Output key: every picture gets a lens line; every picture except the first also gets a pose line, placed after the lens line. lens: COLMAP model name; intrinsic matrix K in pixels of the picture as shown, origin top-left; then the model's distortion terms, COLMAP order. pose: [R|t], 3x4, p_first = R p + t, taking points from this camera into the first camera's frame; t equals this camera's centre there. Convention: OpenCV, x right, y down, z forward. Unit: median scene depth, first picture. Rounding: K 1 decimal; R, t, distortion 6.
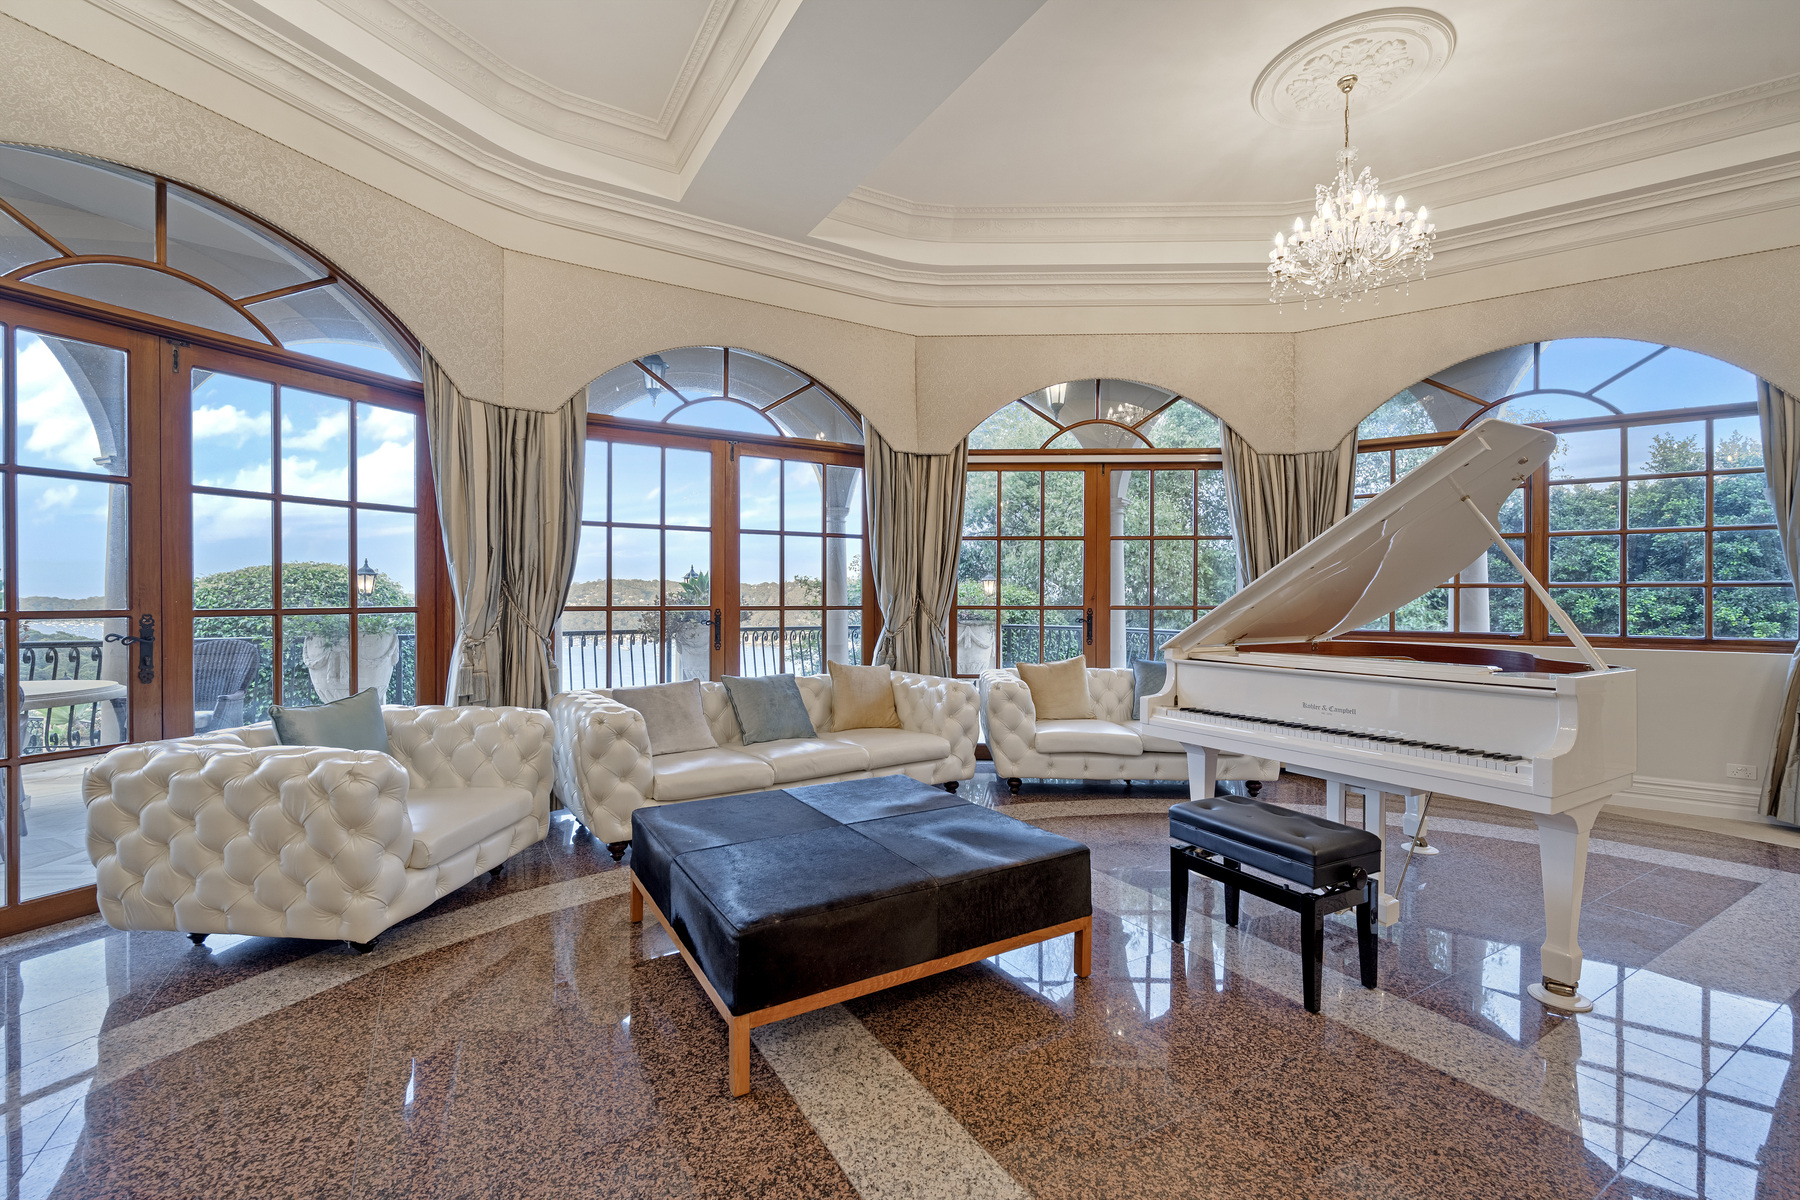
lens RADIAL K [[766.7, 0, 899.9], [0, 766.7, 598.9], [0, 0, 1]] dist [-0.001110, -0.000035]
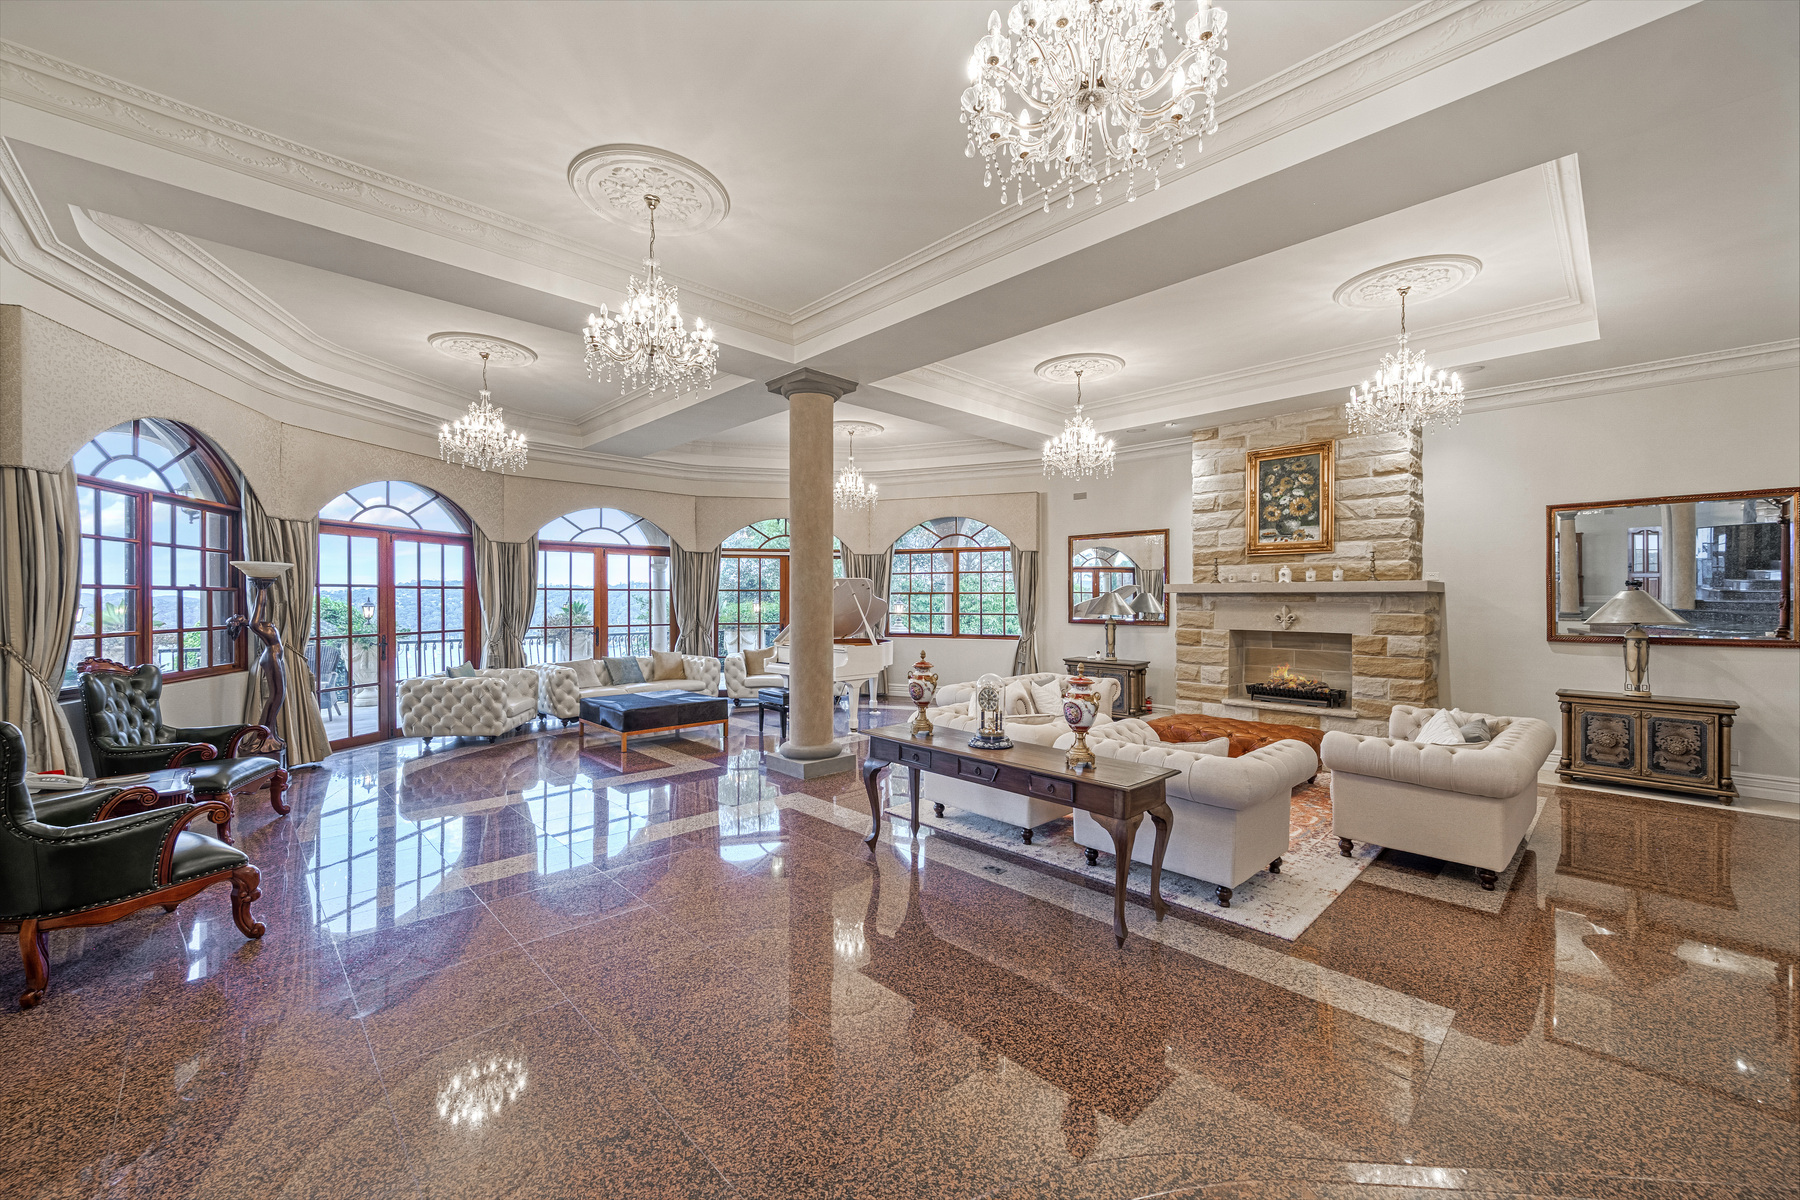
lens RADIAL K [[703.6, 0, 890.4], [0, 703.6, 602.4], [0, 0, 1]] dist [0.000234, -0.000034]
pose [[0.976527, -0.001419, 0.215390, 0.149634], [0.000196, 0.999984, 0.005698, -0.071441], [-0.215394, -0.005522, 0.976512, -1.190235]]
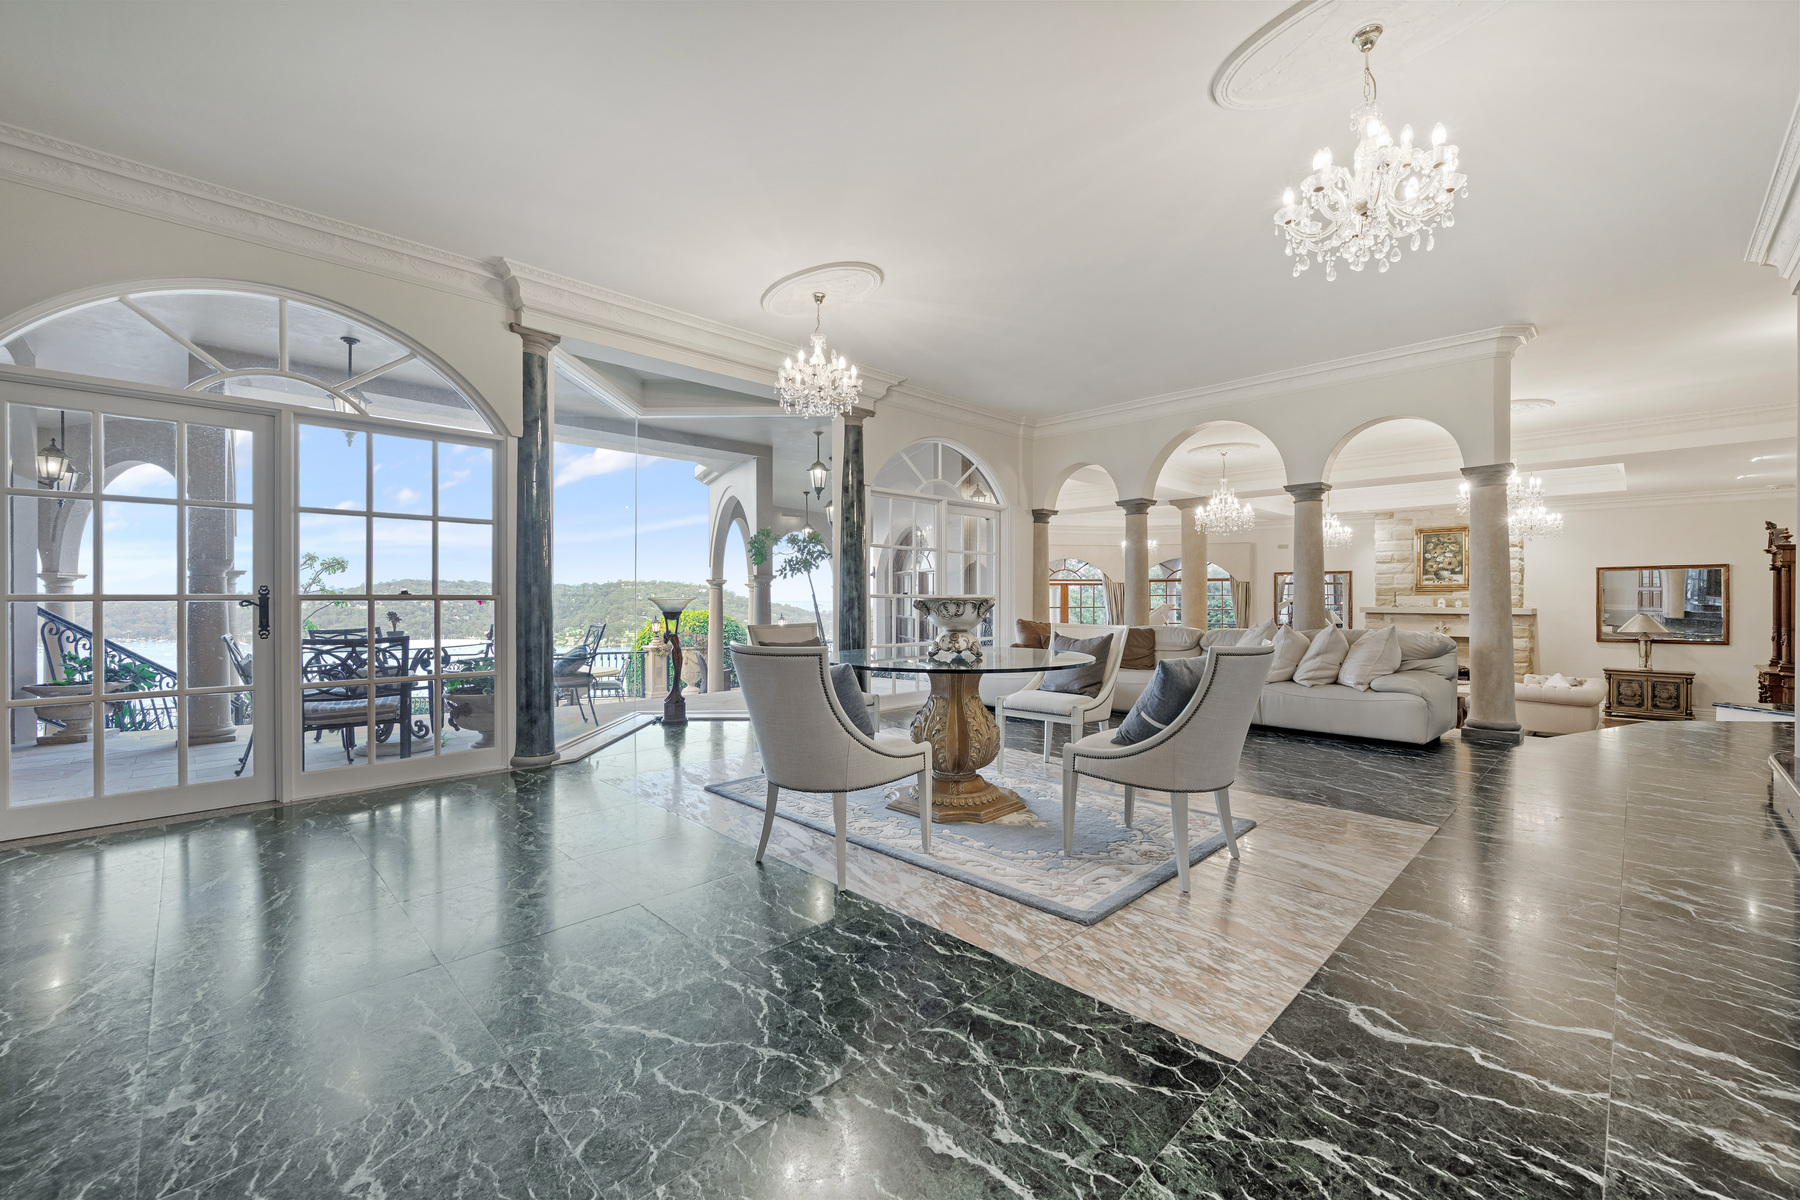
lens RADIAL K [[703.6, 0, 911.3], [0, 703.6, 601.6], [0, 0, 1]] dist [0.000234, -0.000034]
pose [[0.974140, -0.001839, 0.225939, -1.245868], [0.000620, 0.999985, 0.005463, -0.144929], [-0.225946, -0.005182, 0.974126, -2.015137]]
